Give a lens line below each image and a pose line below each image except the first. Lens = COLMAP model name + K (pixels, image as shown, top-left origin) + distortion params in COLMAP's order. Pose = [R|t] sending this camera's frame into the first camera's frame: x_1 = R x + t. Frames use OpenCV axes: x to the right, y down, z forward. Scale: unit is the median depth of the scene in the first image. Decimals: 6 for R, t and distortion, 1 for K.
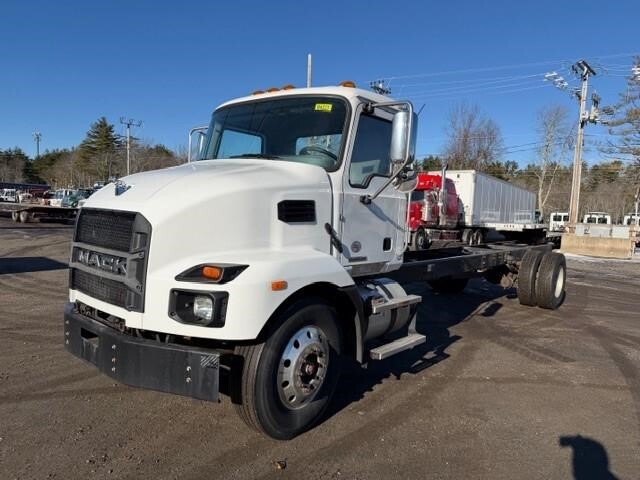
lens RADIAL K [[465.2, 0, 320.0], [0, 465.2, 240.0], [0, 0, 1]] dist [0.064844, -0.097981]
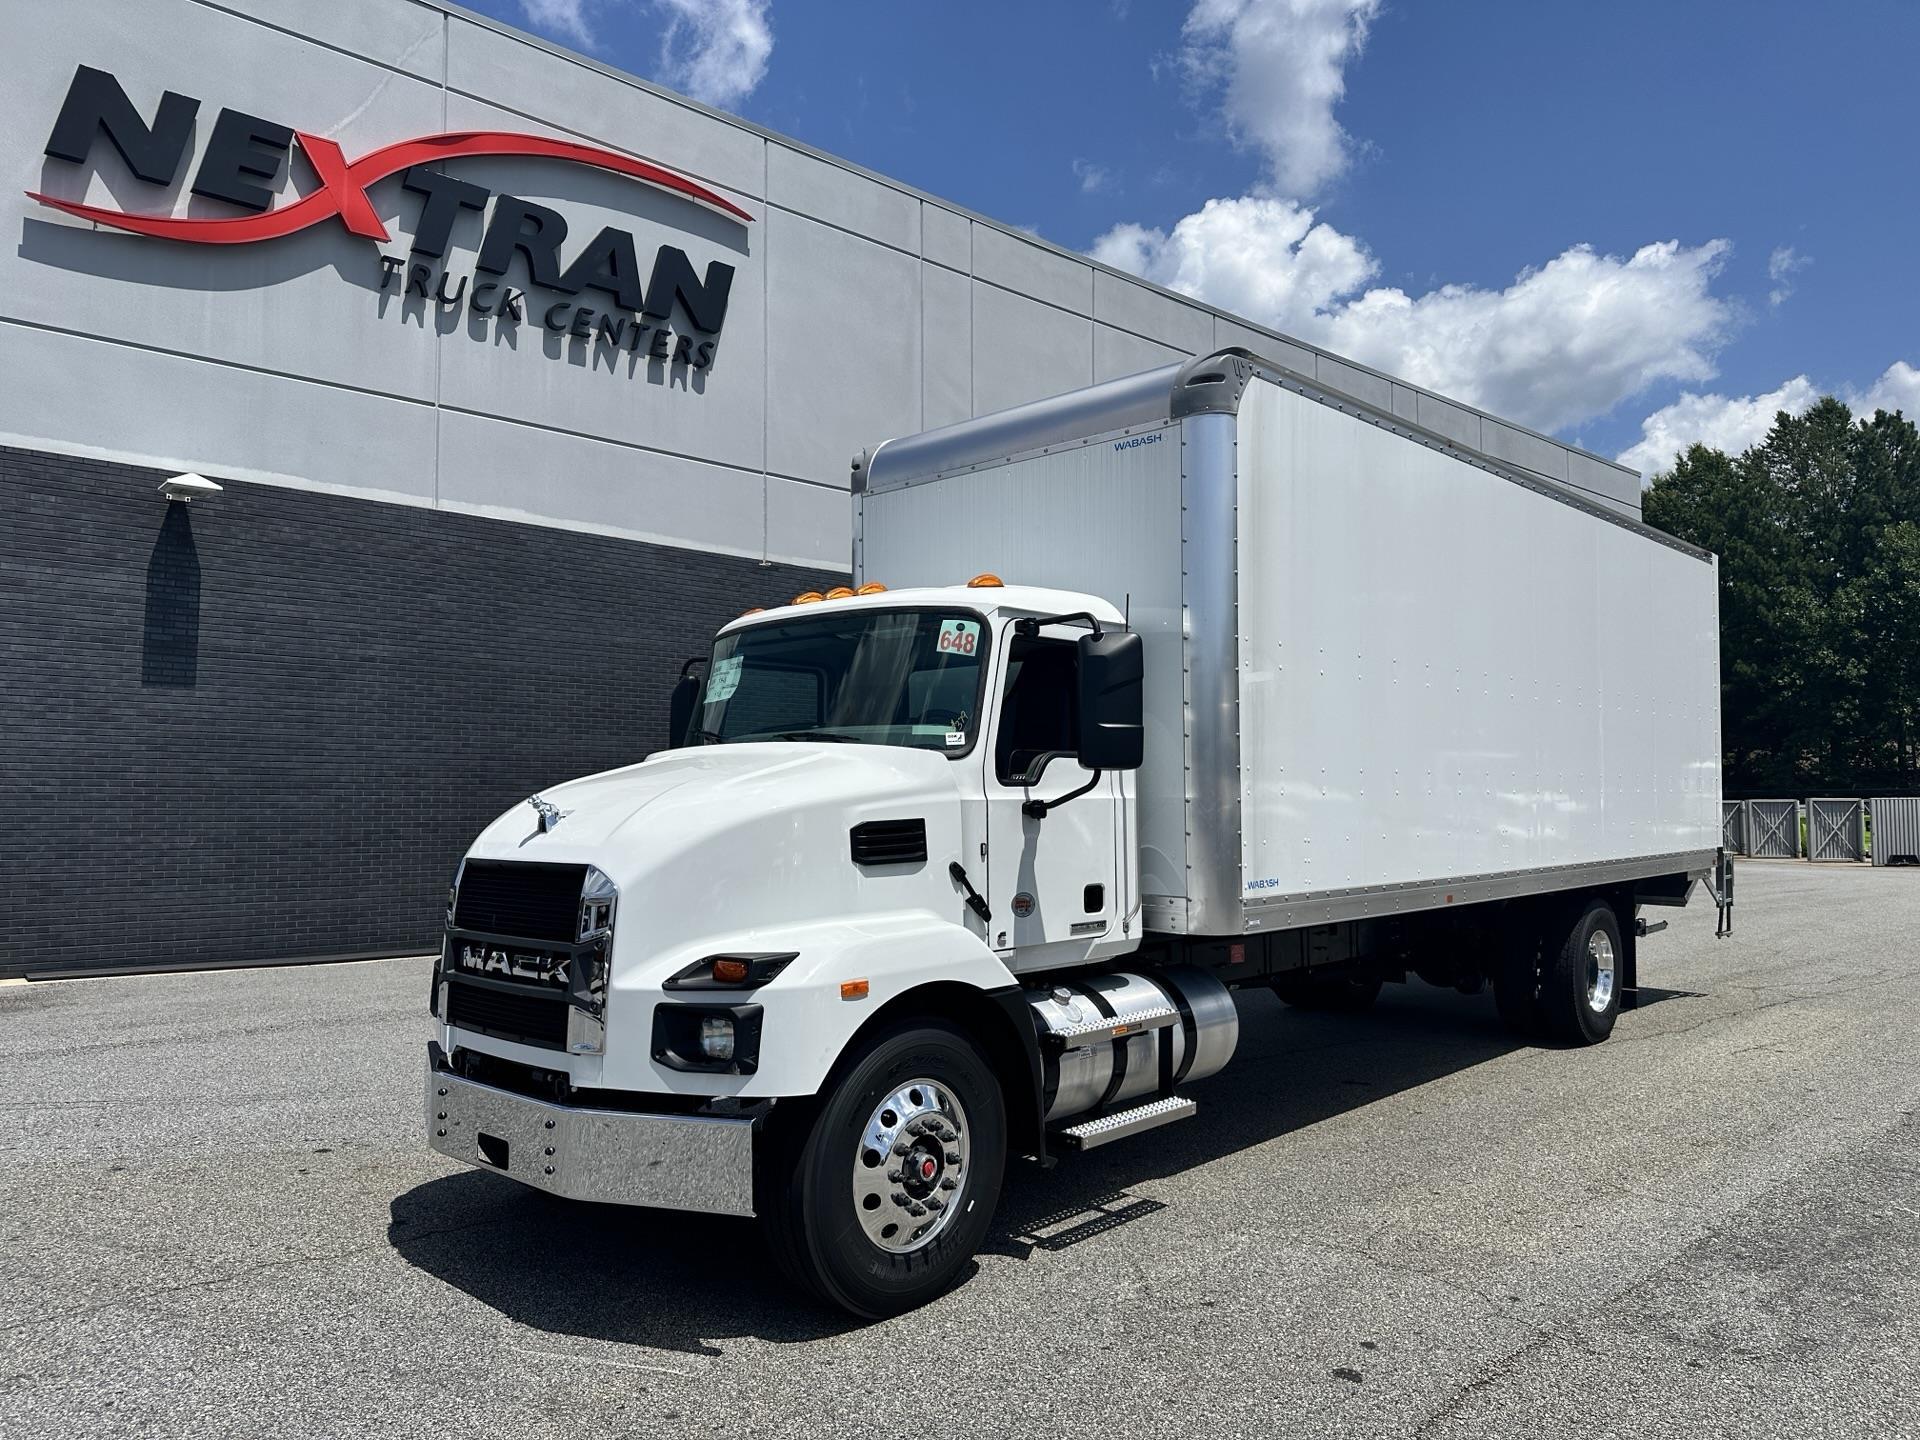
lens RADIAL K [[1366.0, 0, 941.2], [0, 1366.0, 728.2], [0, 0, 1]] dist [0.043338, -0.000078]
pose [[0.997409, -0.057337, -0.043443, 0.081316], [0.051706, 0.991283, -0.121179, -0.003125], [0.050012, 0.118619, 0.991680, -0.501070]]
